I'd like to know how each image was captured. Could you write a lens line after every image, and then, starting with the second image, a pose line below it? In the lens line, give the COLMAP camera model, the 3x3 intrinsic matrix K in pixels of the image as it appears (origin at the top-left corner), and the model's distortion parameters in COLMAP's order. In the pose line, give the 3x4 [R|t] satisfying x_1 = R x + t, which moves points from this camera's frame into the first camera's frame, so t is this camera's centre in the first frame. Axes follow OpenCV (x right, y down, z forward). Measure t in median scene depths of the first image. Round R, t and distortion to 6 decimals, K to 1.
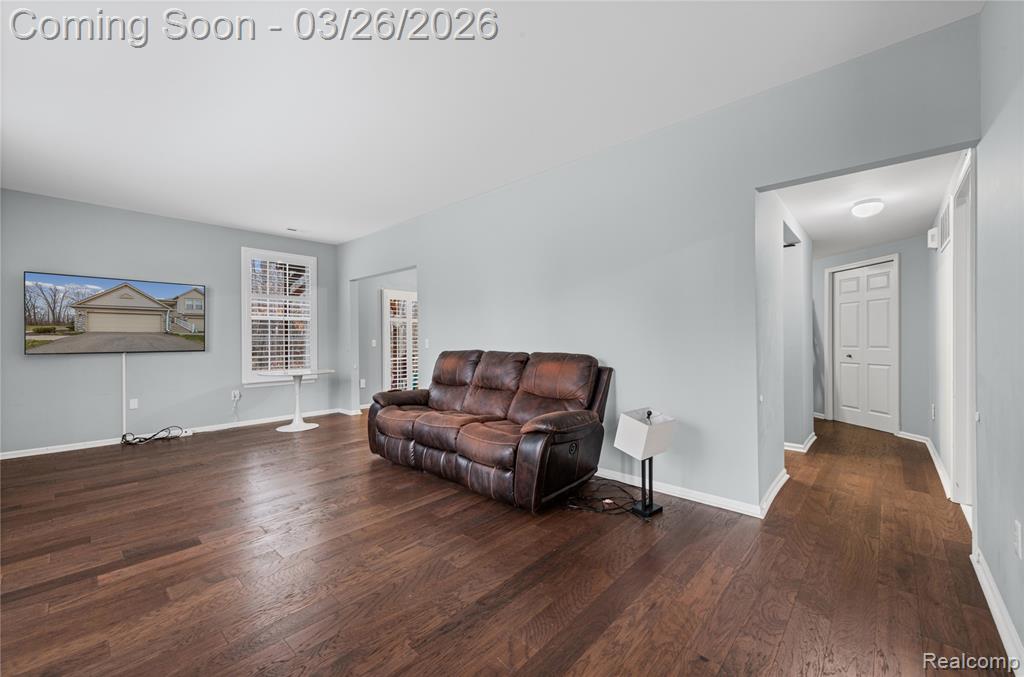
lens RADIAL K [[400.5, 0, 516.1], [0, 400.5, 344.6], [0, 0, 1]] dist [0.001147, -0.000093]
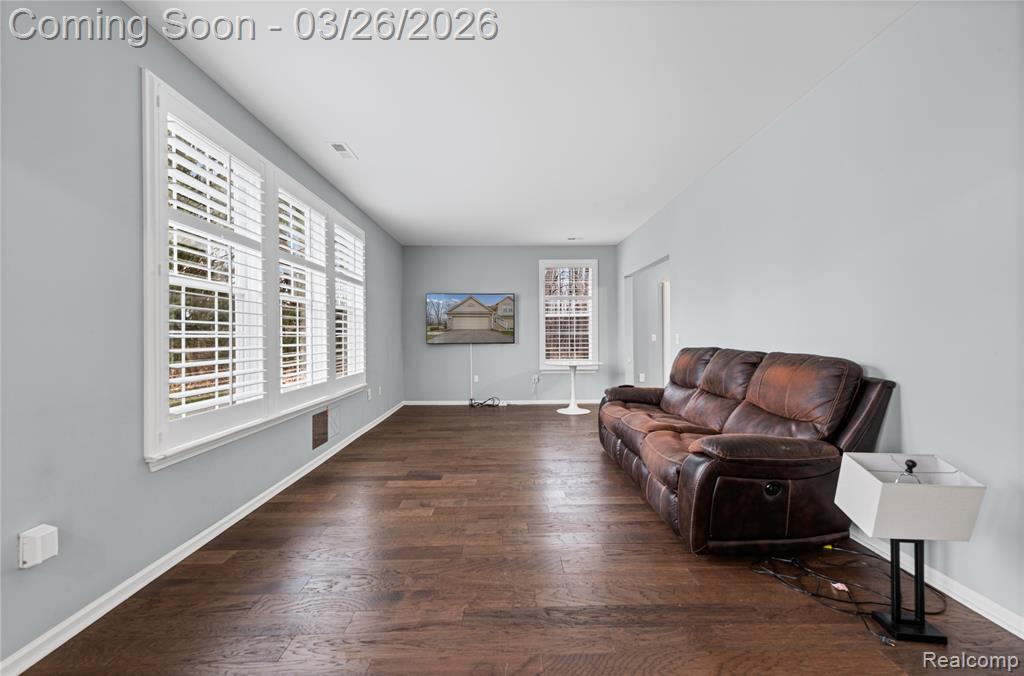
lens RADIAL K [[402.9, 0, 512.0], [0, 402.9, 338.0], [0, 0, 1]] dist [-0.002055, -0.000374]
pose [[0.686186, 0.007000, -0.727392, 0.233446], [-0.007315, 0.999970, 0.002723, -0.005057], [0.727389, 0.003453, 0.686216, 0.116429]]
